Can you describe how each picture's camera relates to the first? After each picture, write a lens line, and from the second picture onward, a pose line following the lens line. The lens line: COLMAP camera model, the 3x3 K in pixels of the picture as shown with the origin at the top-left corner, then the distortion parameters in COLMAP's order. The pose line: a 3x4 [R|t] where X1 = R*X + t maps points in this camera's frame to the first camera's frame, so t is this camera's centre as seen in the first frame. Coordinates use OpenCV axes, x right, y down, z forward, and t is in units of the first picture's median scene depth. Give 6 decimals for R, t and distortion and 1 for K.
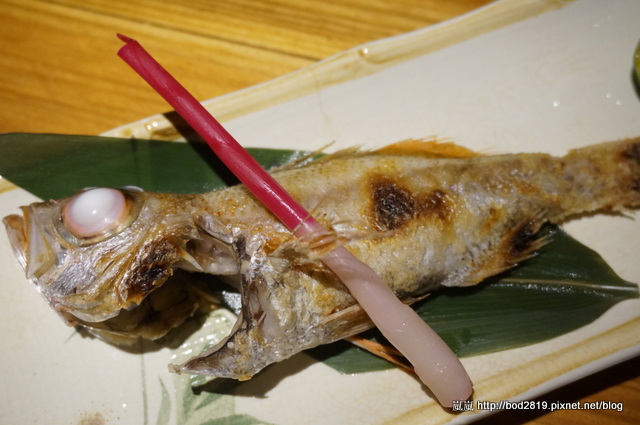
lens RADIAL K [[775.4, 0, 320.0], [0, 775.4, 212.5], [0, 0, 1]] dist [0.025628, 0.021566]
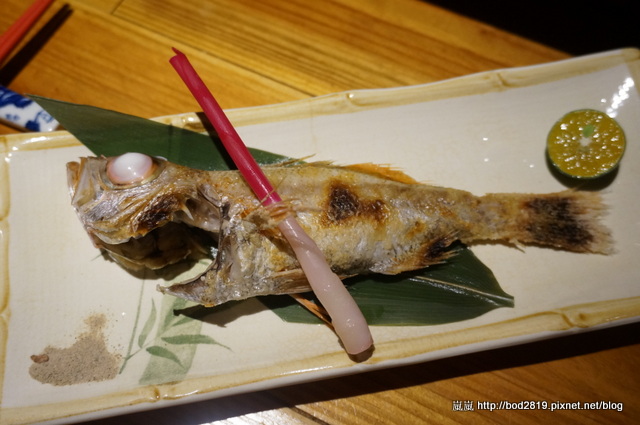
lens RADIAL K [[621.2, 0, 320.0], [0, 621.2, 212.5], [0, 0, 1]] dist [-0.009436, -0.001145]
pose [[0.981543, 0.185481, -0.046580, 0.104508], [-0.187854, 0.980758, -0.053146, 0.068916], [0.035826, 0.060915, 0.997500, -0.079531]]
